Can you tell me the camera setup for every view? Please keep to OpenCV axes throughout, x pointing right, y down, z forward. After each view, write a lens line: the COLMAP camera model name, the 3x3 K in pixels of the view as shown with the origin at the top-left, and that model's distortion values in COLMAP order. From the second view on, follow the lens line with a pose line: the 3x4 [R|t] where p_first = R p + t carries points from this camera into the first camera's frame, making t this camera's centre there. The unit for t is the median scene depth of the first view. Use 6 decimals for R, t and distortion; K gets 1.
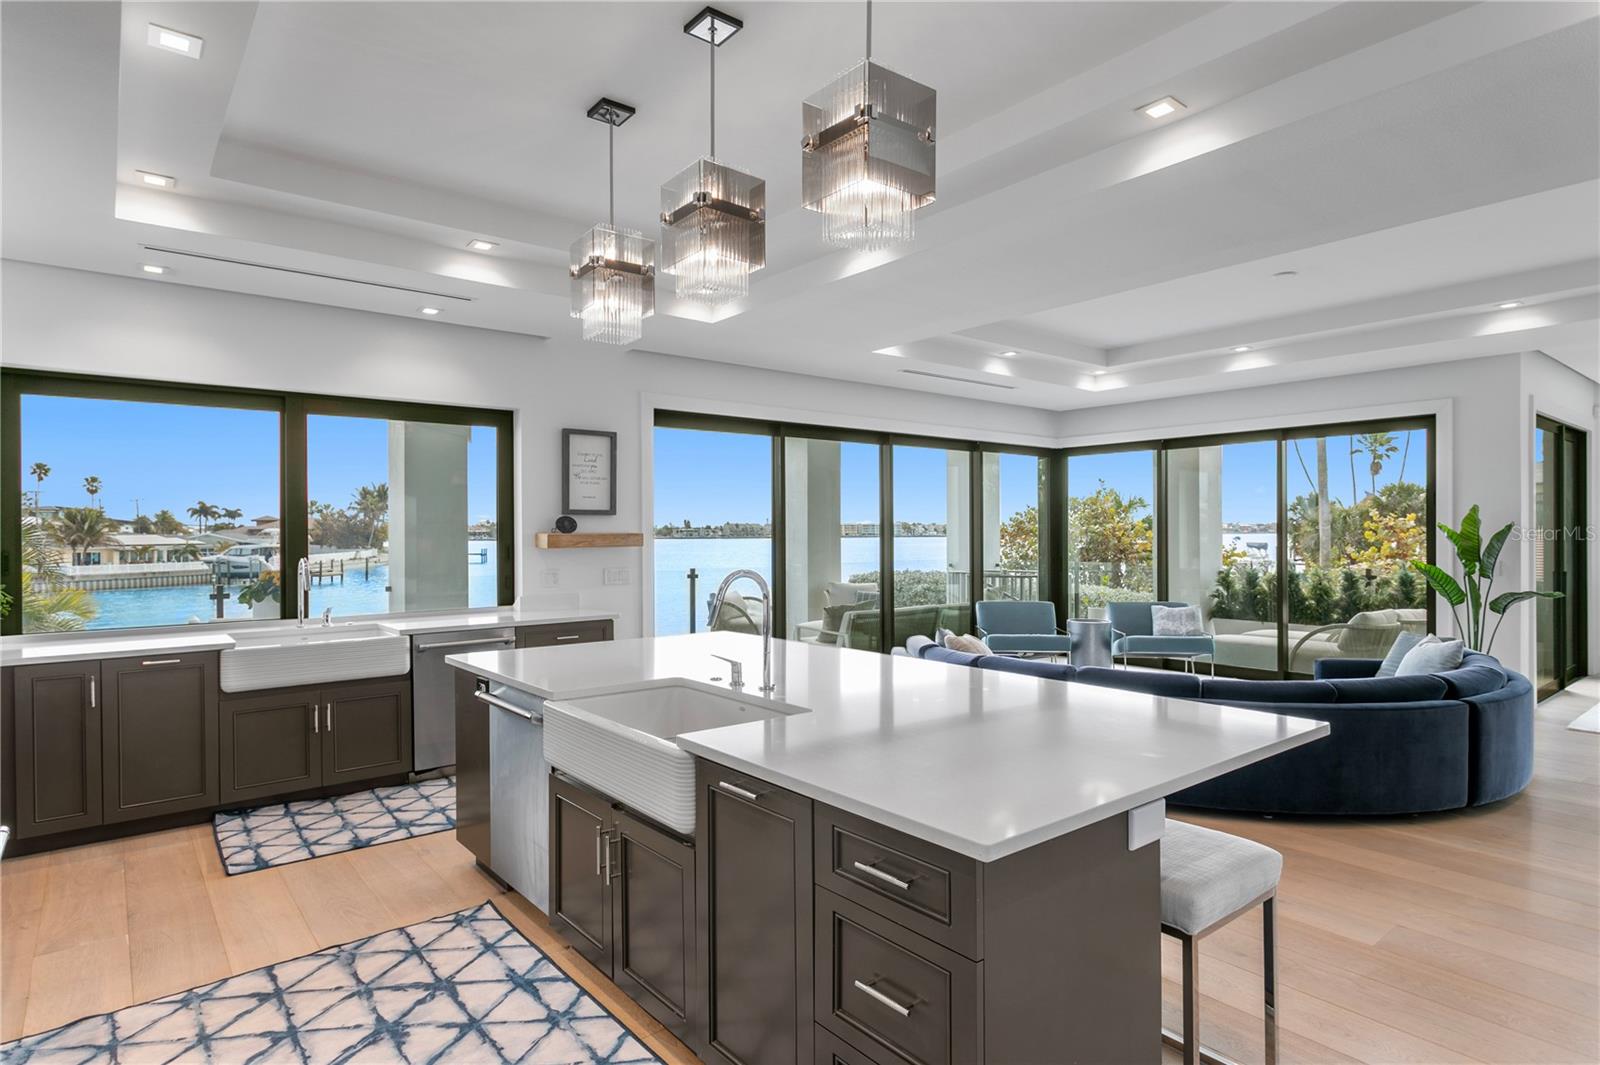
lens RADIAL K [[870.4, 0, 791.2], [0, 870.4, 526.2], [0, 0, 1]] dist [-0.004098, -0.000353]
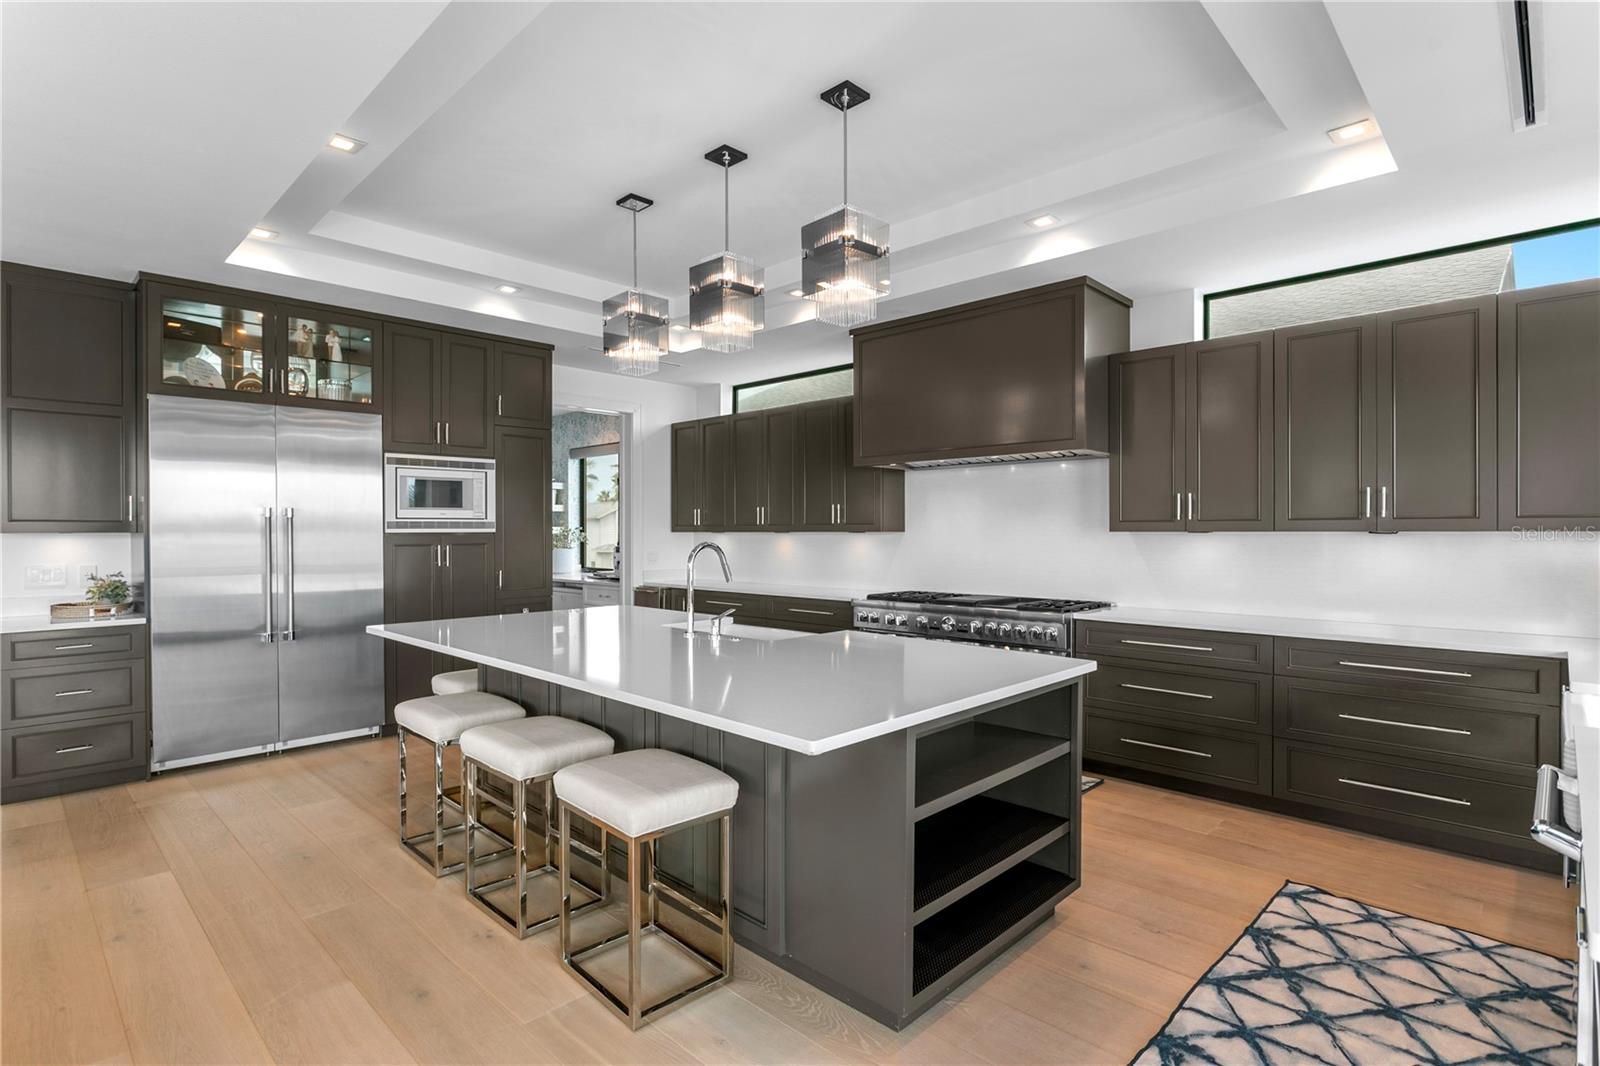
lens RADIAL K [[812.5, 0, 776.3], [0, 812.5, 525.3], [0, 0, 1]] dist [-0.005395, -0.000342]
pose [[-0.996036, 0.006130, -0.088743, -0.020548], [0.007415, 0.999872, -0.014161, 0.018292], [0.088645, -0.014763, -0.995954, 1.040612]]
